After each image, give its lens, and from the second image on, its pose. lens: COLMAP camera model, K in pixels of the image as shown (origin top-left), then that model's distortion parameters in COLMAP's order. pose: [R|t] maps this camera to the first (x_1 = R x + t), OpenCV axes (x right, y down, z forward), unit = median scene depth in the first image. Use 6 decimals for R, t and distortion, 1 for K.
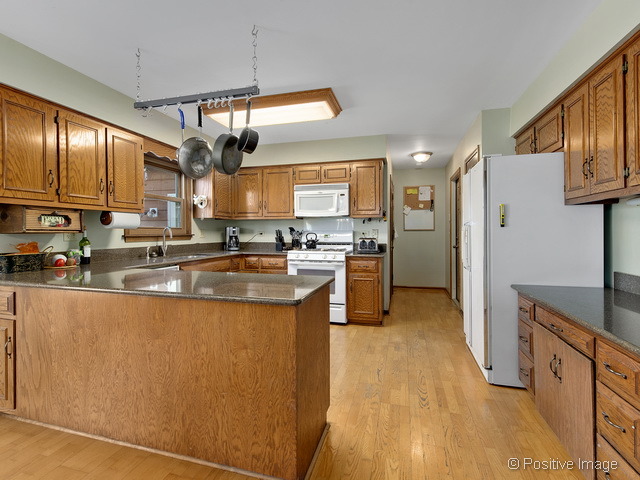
lens RADIAL K [[314.7, 0, 320.0], [0, 314.7, 240.0], [0, 0, 1]] dist [-0.001188, -0.000098]
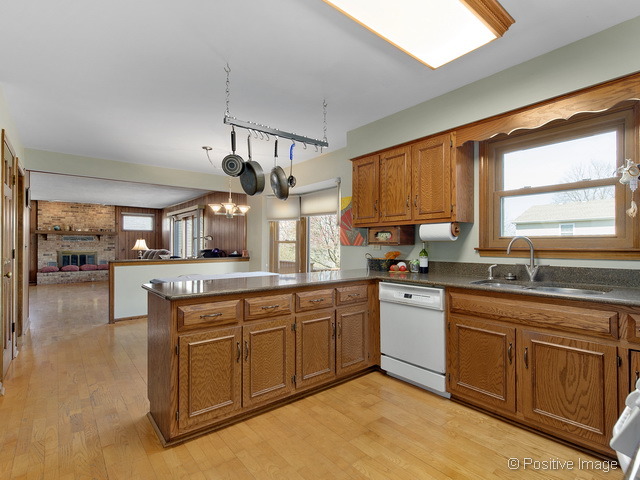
lens RADIAL K [[314.7, 0, 320.0], [0, 314.7, 240.0], [0, 0, 1]] dist [-0.001188, -0.000098]
pose [[-0.581164, -0.007490, -0.813752, 0.438484], [-0.020697, 0.999770, 0.005580, -0.044690], [0.813523, 0.020085, -0.581186, 1.567385]]
